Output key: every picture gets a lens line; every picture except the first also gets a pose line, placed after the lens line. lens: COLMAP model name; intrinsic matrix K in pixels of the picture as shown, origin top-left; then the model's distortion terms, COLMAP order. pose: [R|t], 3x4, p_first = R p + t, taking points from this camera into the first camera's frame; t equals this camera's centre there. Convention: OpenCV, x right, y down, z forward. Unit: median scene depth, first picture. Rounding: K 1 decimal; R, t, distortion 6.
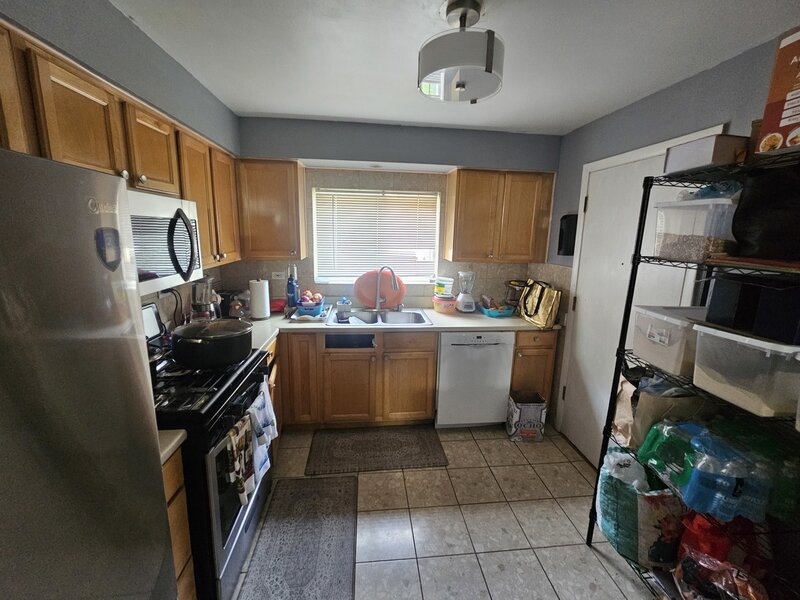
lens RADIAL K [[326.5, 0, 398.3], [0, 326.5, 293.4], [0, 0, 1]] dist [-0.000152, 0.000122]
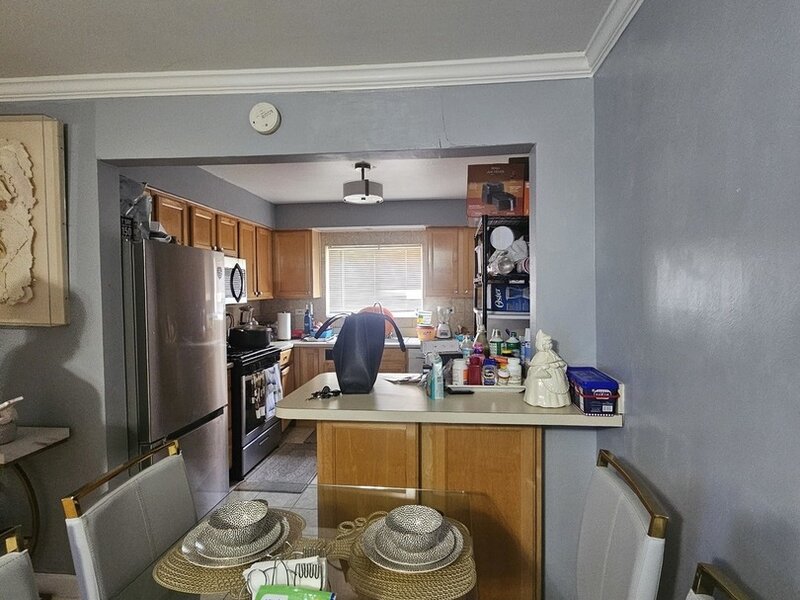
lens RADIAL K [[431.1, 0, 401.7], [0, 431.1, 304.5], [0, 0, 1]] dist [0.001820, 0.000040]
pose [[0.978233, -0.023071, -0.206224, 0.491824], [-0.008543, 0.988480, -0.151110, 0.219992], [0.207334, 0.149583, 0.966767, -0.752824]]
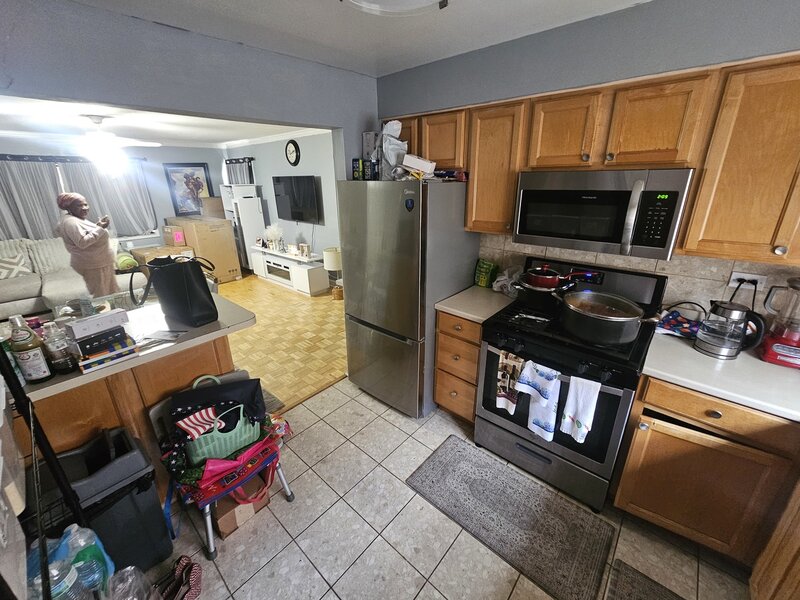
lens RADIAL K [[326.5, 0, 398.3], [0, 326.5, 295.1], [0, 0, 1]] dist [-0.000152, 0.000122]
pose [[-0.738592, 0.222874, -0.636246, 0.353097], [-0.119775, 0.885374, 0.449184, -0.193637], [0.663428, 0.407970, -0.627235, 0.819480]]
